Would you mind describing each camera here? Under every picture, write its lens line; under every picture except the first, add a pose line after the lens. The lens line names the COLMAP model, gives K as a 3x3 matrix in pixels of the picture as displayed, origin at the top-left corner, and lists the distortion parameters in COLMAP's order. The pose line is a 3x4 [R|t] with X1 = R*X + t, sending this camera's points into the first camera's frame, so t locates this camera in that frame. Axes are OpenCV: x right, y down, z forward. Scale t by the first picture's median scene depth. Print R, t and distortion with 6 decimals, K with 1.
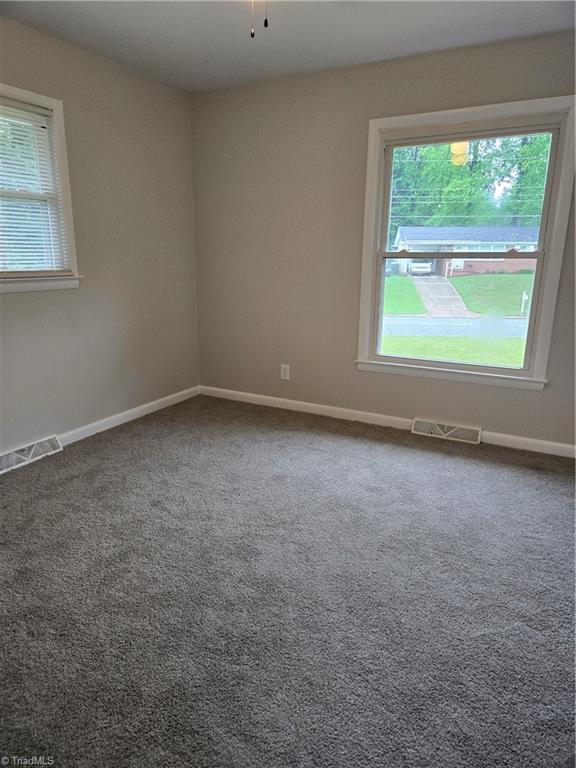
lens RADIAL K [[514.5, 0, 288.9], [0, 514.5, 382.4], [0, 0, 1]] dist [0.063561, -0.054400]
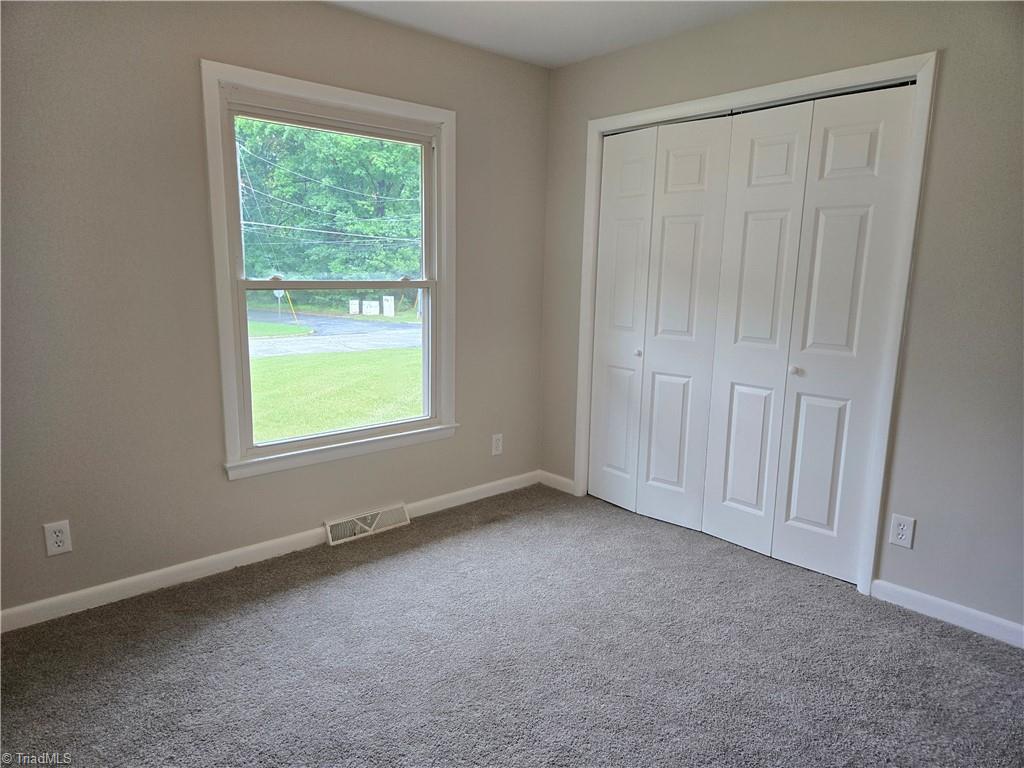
lens RADIAL K [[686.0, 0, 494.1], [0, 686.0, 392.4], [0, 0, 1]] dist [0.063561, -0.054400]
pose [[0.342041, -0.173849, 0.923463, -0.498771], [0.218046, 0.970598, 0.101961, -0.145254], [-0.914037, 0.166482, 0.369892, 0.455689]]
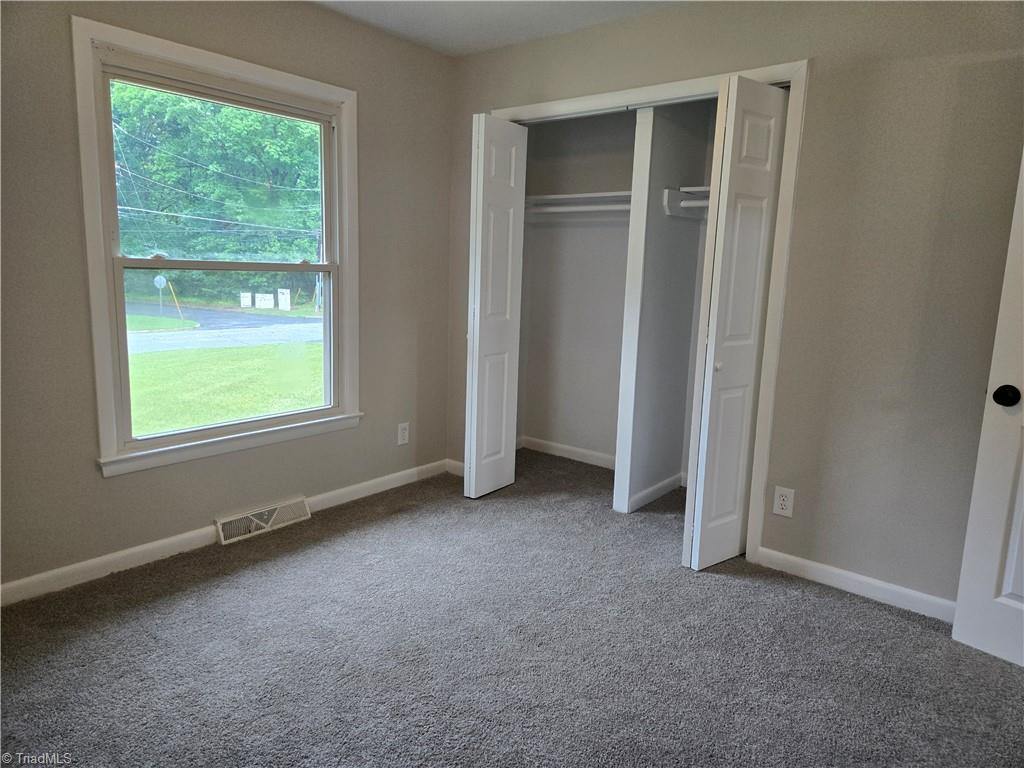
lens RADIAL K [[686.0, 0, 512.9], [0, 686.0, 377.3], [0, 0, 1]] dist [0.063561, -0.054400]
pose [[0.181828, -0.161129, 0.970039, -0.496376], [0.208452, 0.970379, 0.122112, -0.132658], [-0.960982, 0.180003, 0.210030, 0.464023]]
